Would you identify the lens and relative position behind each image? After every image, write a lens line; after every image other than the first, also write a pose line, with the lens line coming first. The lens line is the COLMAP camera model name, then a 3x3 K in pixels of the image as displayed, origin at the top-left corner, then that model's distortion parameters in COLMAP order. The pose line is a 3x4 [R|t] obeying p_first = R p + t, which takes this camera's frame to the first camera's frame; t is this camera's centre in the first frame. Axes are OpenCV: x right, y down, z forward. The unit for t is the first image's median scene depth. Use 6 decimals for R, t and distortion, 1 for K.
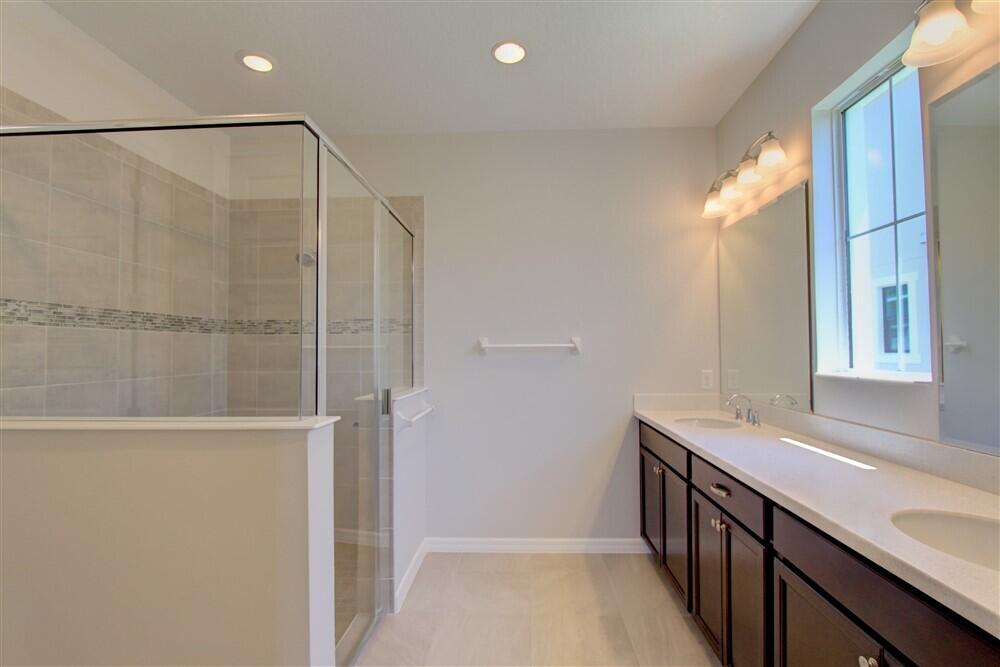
lens RADIAL K [[468.1, 0, 504.0], [0, 468.1, 335.2], [0, 0, 1]] dist [-0.009390, 0.000153]
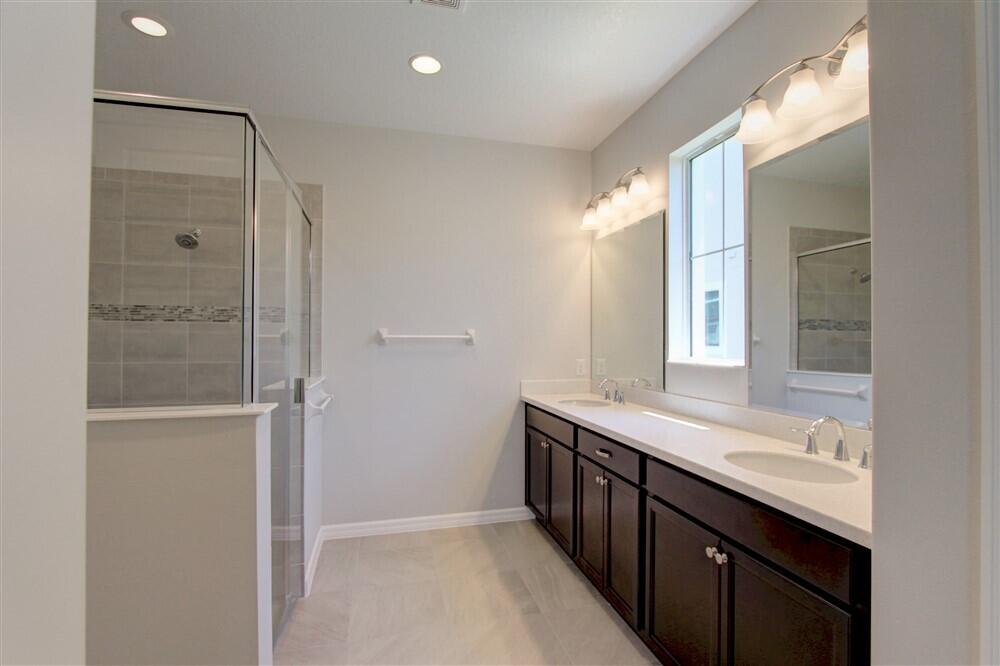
lens RADIAL K [[468.1, 0, 504.0], [0, 468.1, 334.7], [0, 0, 1]] dist [-0.009390, 0.000153]
pose [[0.958050, 0.012508, 0.286327, -0.114615], [-0.017488, 0.999737, 0.014841, -0.001755], [-0.286066, -0.019226, 0.958017, -0.092500]]
